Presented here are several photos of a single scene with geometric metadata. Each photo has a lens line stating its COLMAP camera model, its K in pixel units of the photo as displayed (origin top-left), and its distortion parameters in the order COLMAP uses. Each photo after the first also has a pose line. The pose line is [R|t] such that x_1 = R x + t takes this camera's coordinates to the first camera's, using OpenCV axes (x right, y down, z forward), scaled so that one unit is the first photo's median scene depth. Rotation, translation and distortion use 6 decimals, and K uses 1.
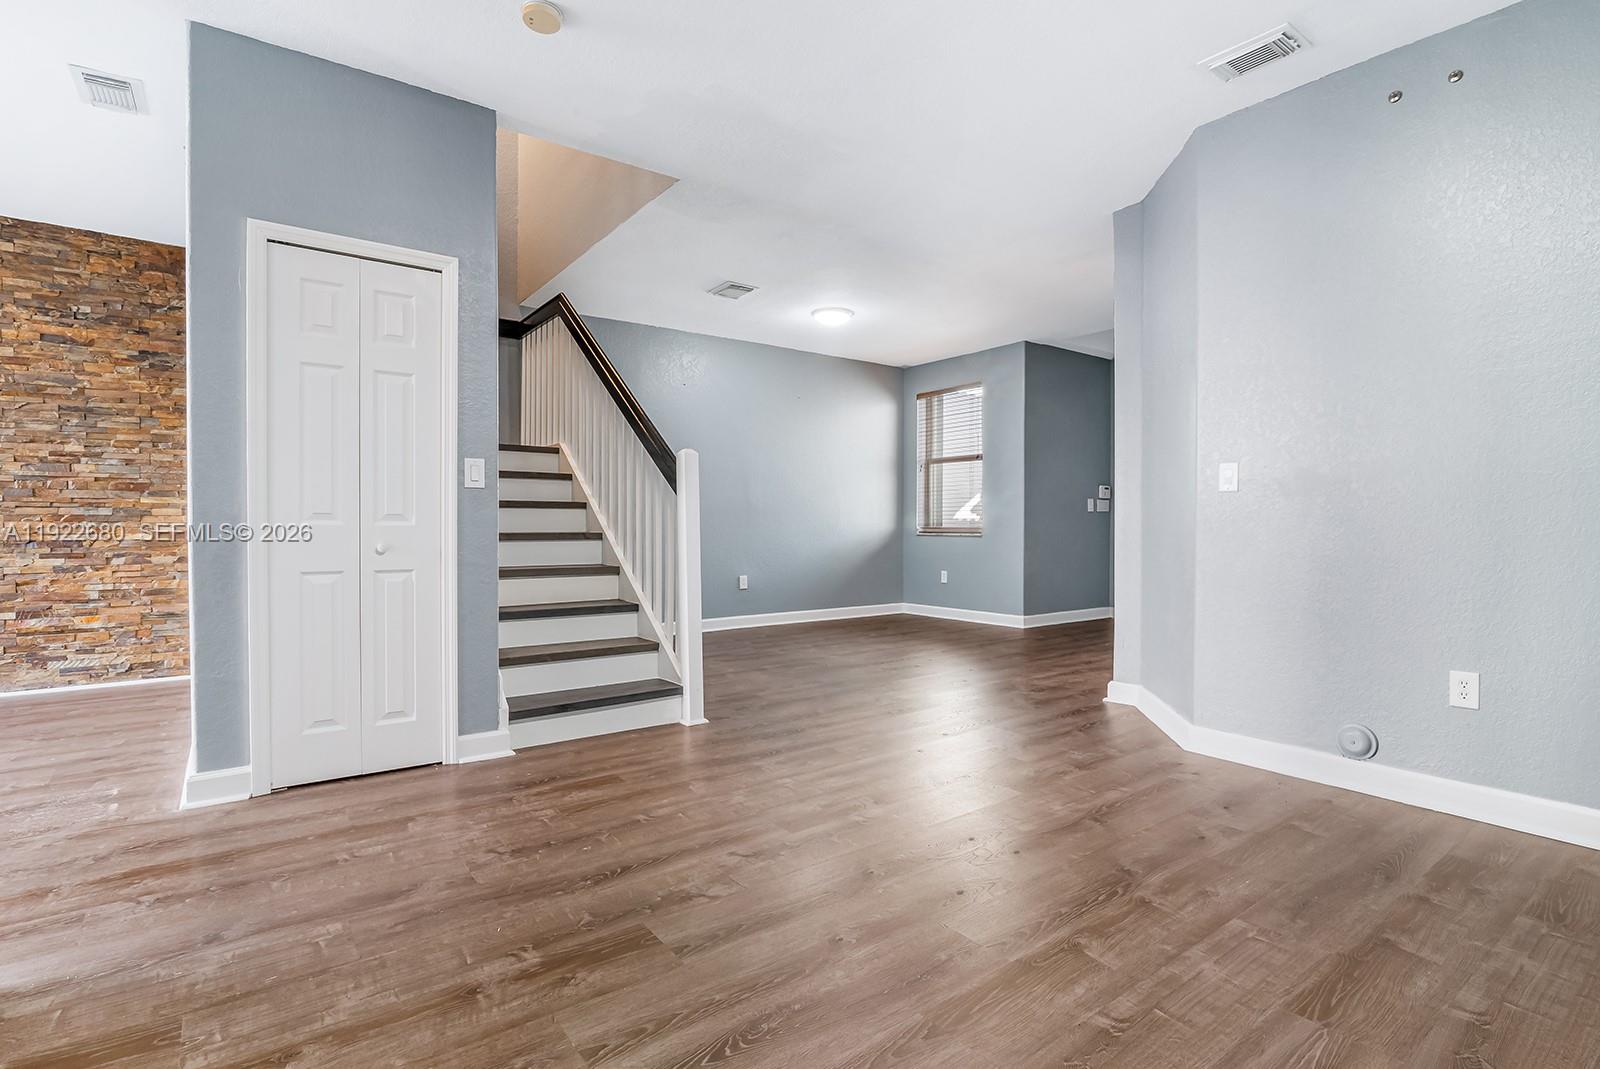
lens RADIAL K [[762.2, 0, 799.4], [0, 762.2, 535.7], [0, 0, 1]] dist [-0.022927, 0.000285]
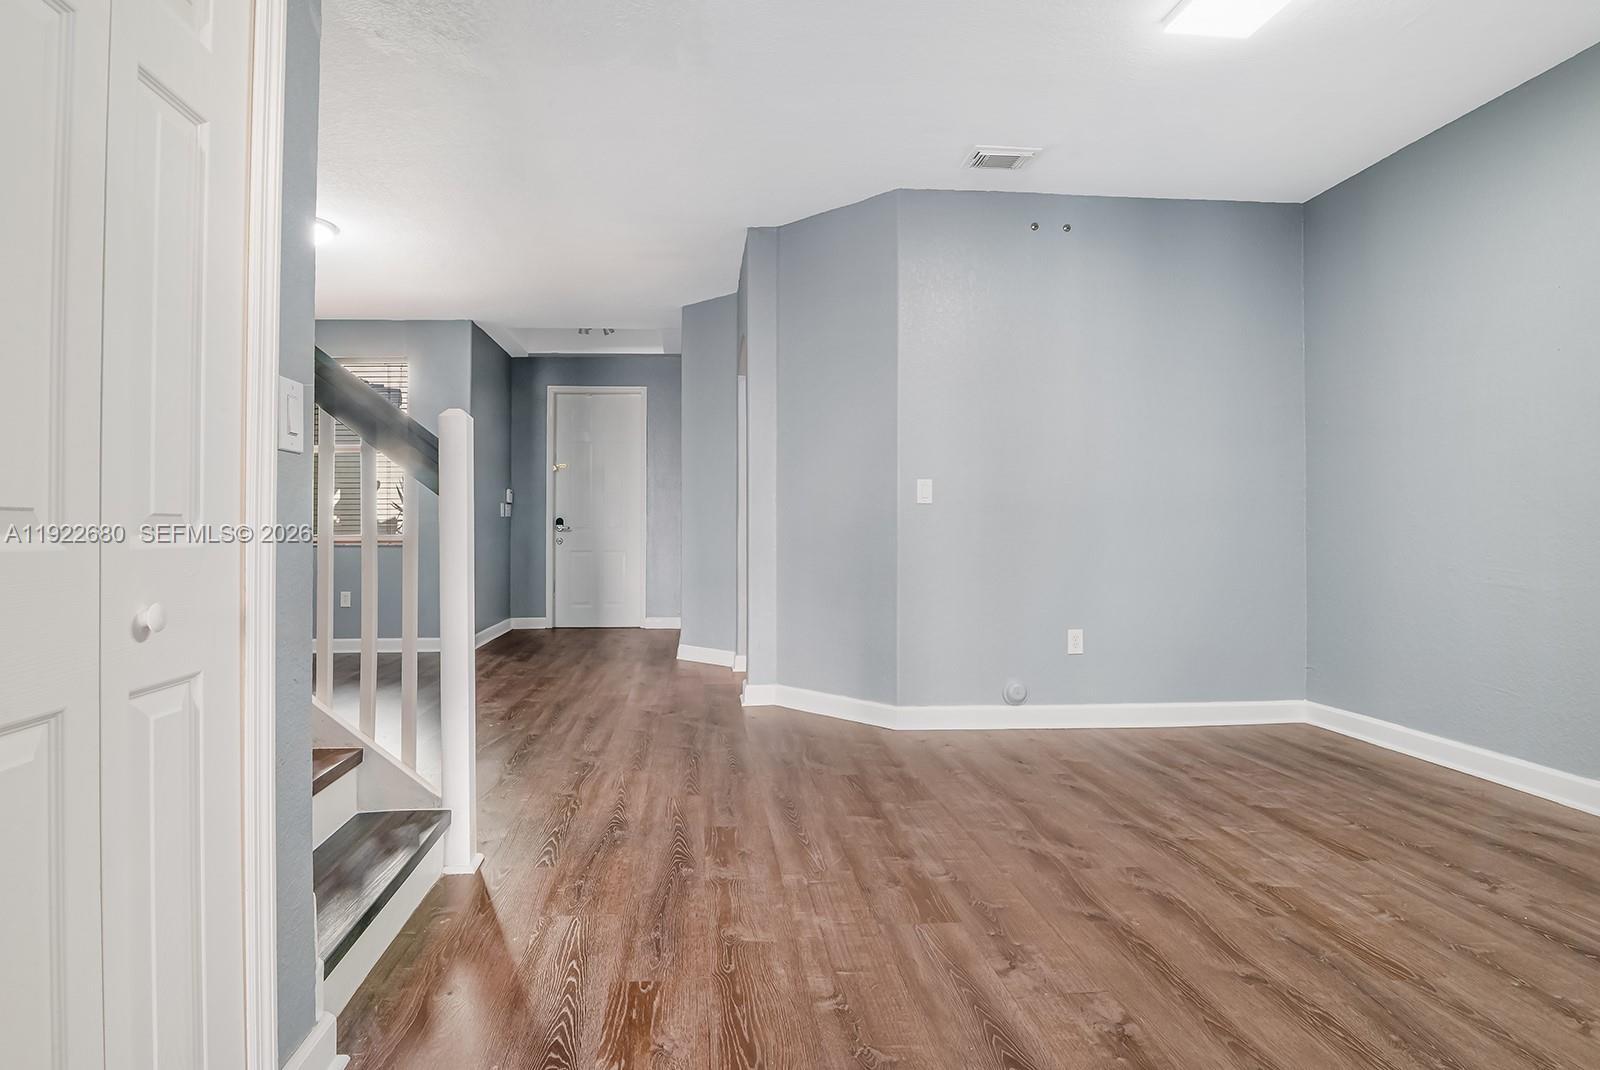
lens RADIAL K [[793.1, 0, 737.7], [0, 793.1, 522.1], [0, 0, 1]] dist [-0.016430, 0.001377]
pose [[0.549436, 0.004876, 0.835522, -0.763460], [0.014666, 0.999773, -0.015479, -0.017034], [-0.835407, 0.020758, 0.549240, 0.671517]]
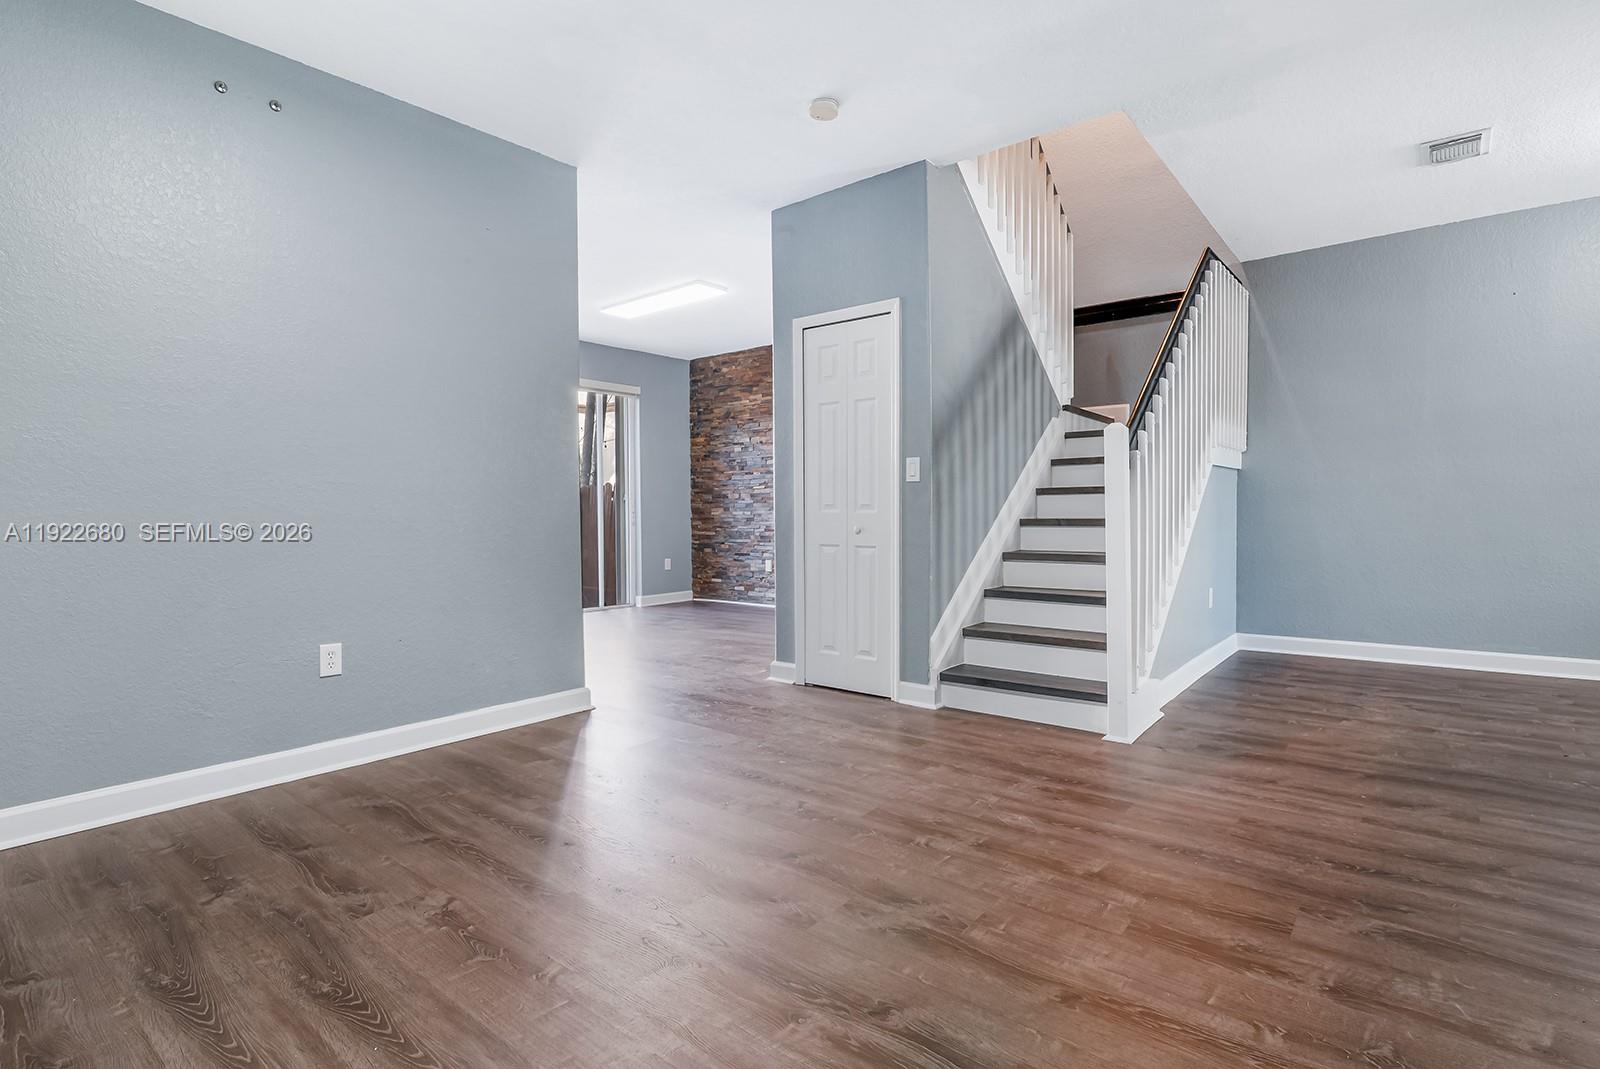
lens RADIAL K [[793.3, 0, 800.0], [0, 793.3, 534.5], [0, 0, 1]] dist [-0.016195, 0.000365]
pose [[0.243108, 0.025009, -0.969677, 0.904964], [-0.005668, 0.999687, 0.024363, -0.010135], [0.969983, -0.000427, 0.243174, 0.610249]]
